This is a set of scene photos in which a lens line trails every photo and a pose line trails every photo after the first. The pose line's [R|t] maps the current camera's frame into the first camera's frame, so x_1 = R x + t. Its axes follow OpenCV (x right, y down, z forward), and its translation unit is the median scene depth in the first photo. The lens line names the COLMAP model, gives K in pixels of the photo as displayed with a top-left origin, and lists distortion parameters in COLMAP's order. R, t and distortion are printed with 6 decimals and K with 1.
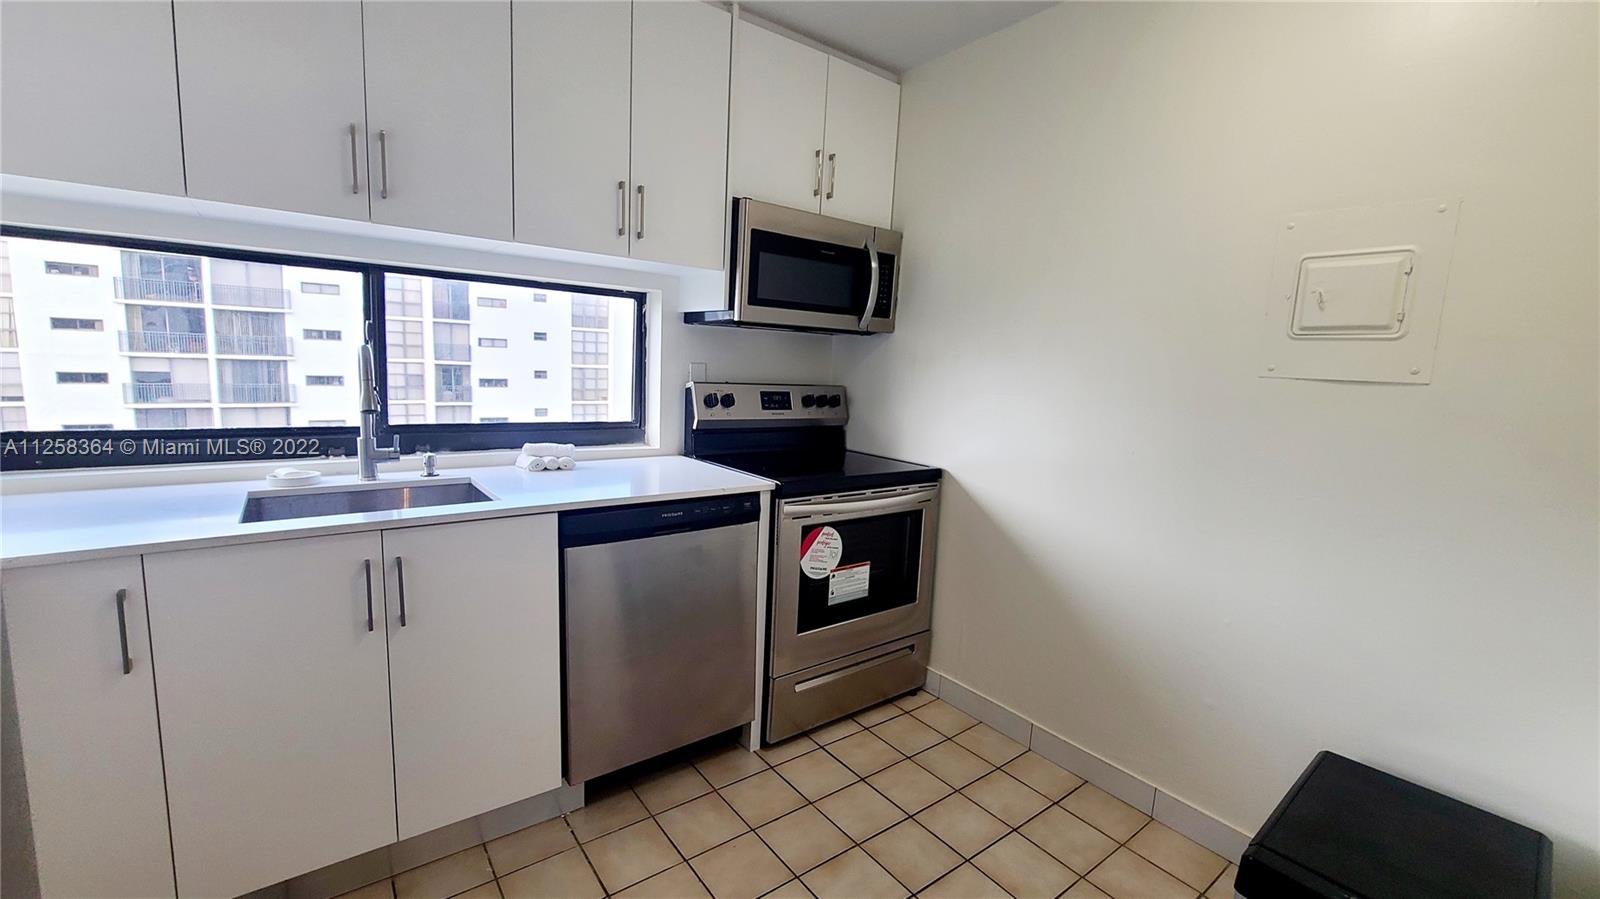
lens RADIAL K [[653.5, 0, 800.0], [0, 653.5, 449.5], [0, 0, 1]] dist [-0.001042, -0.000067]
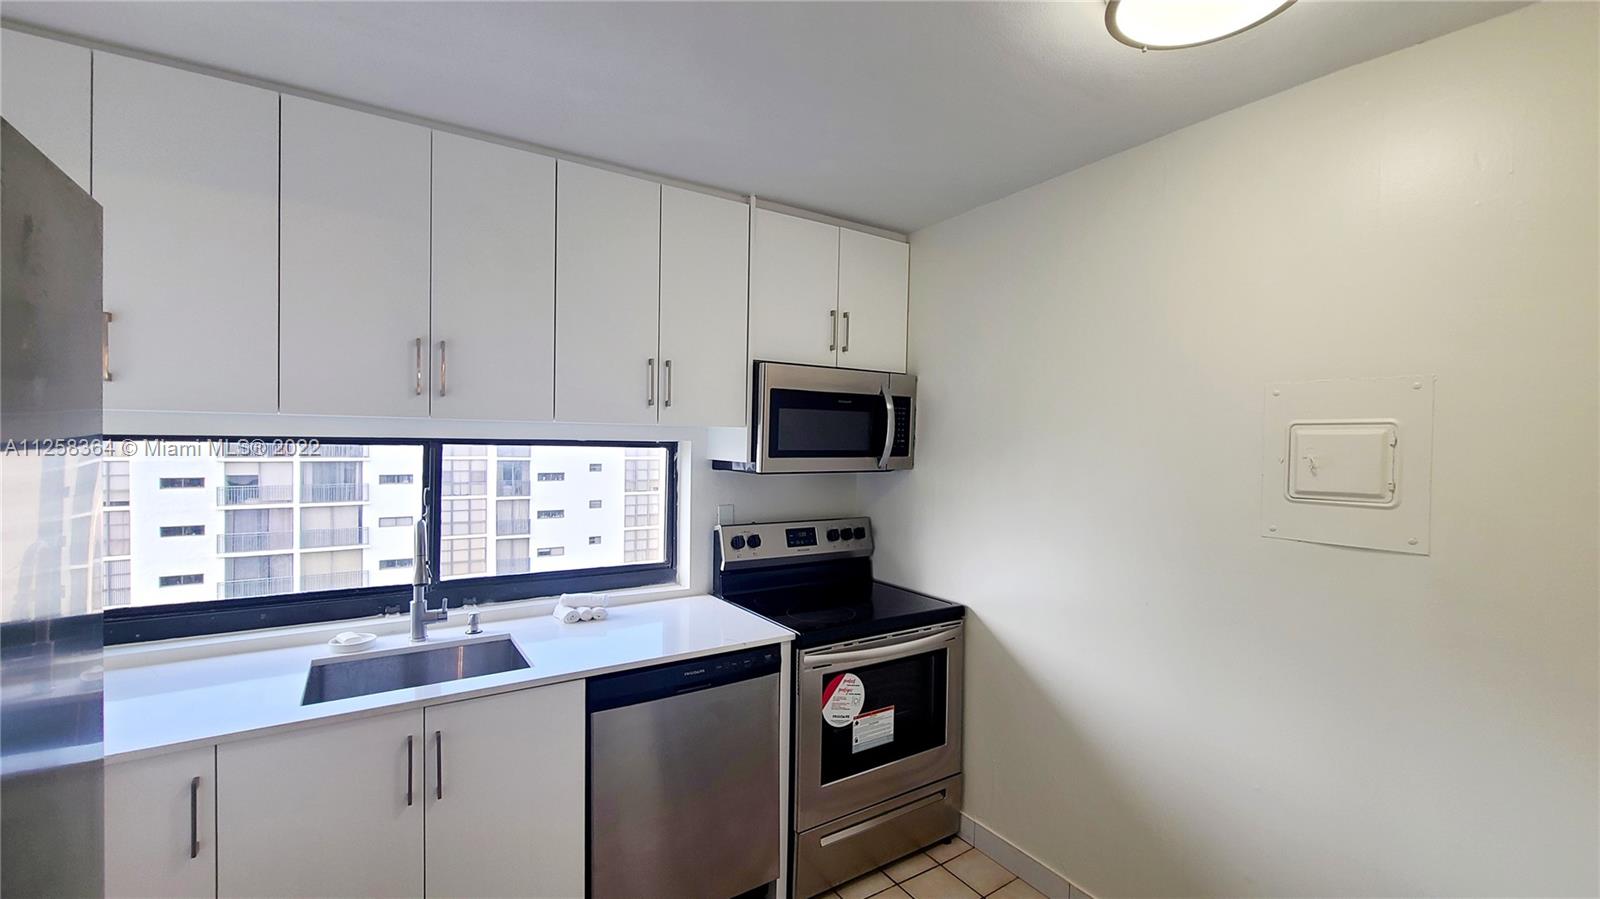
lens RADIAL K [[654.6, 0, 801.5], [0, 654.6, 452.3], [0, 0, 1]] dist [0.000427, -0.000306]
pose [[0.997020, -0.029301, -0.071358, 0.049539], [0.020379, 0.992234, -0.122704, -0.096443], [0.074399, 0.120885, 0.989875, -0.054605]]
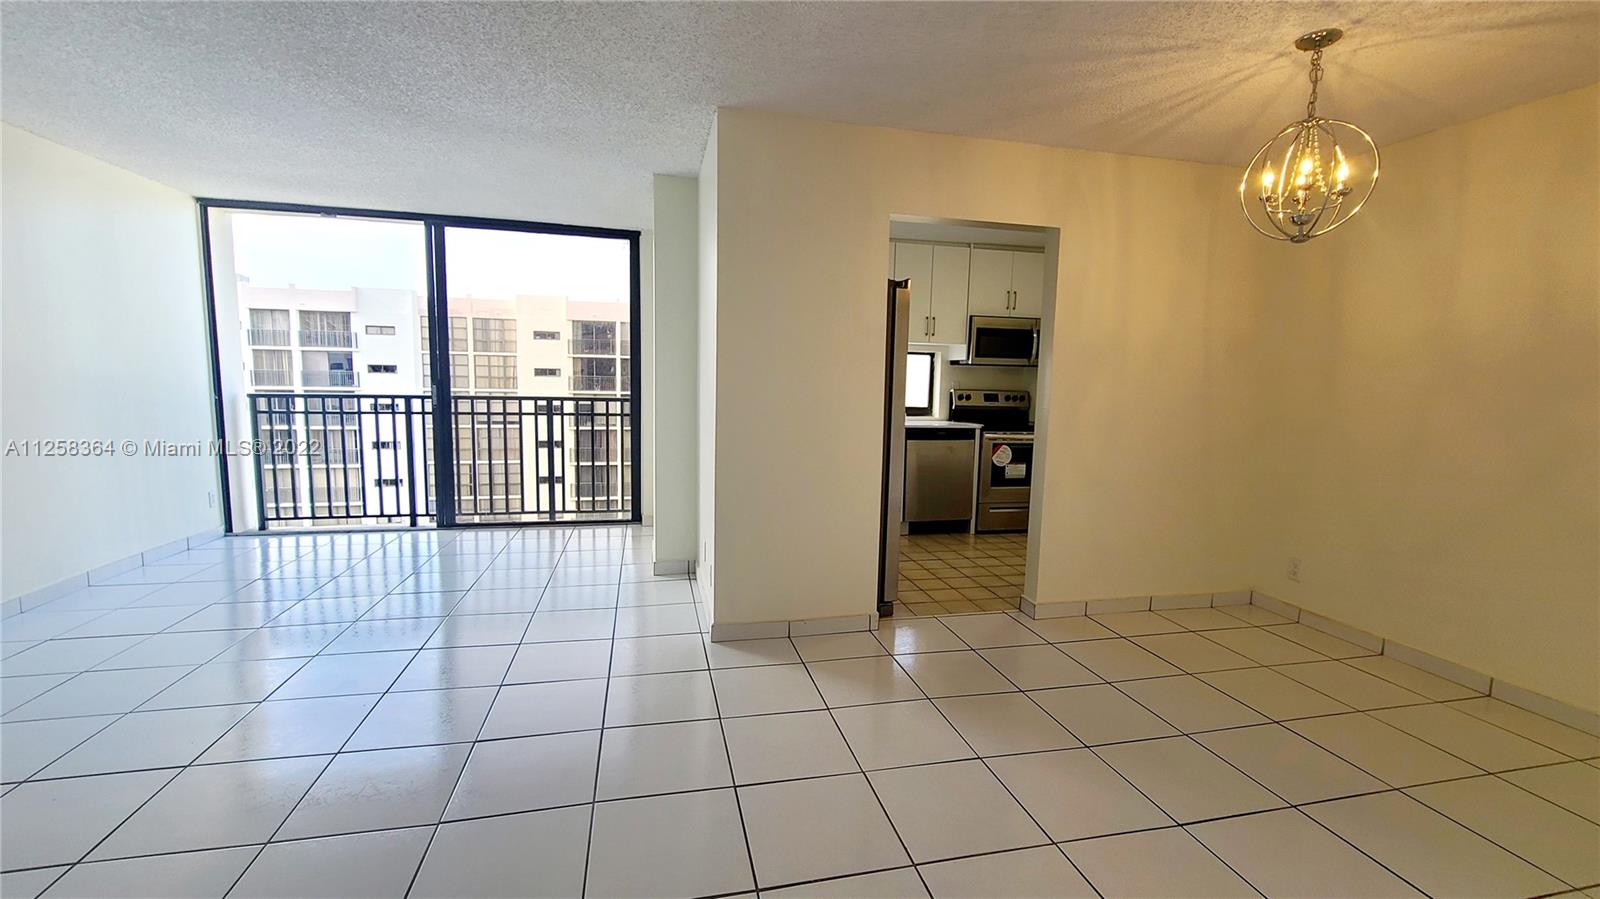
lens RADIAL K [[654.6, 0, 801.5], [0, 654.6, 452.3], [0, 0, 1]] dist [0.000427, -0.000306]
pose [[0.911278, 0.018457, -0.411377, 0.349893], [-0.034957, 0.998856, -0.032621, 0.245149], [0.410305, 0.044107, 0.910881, -1.528633]]
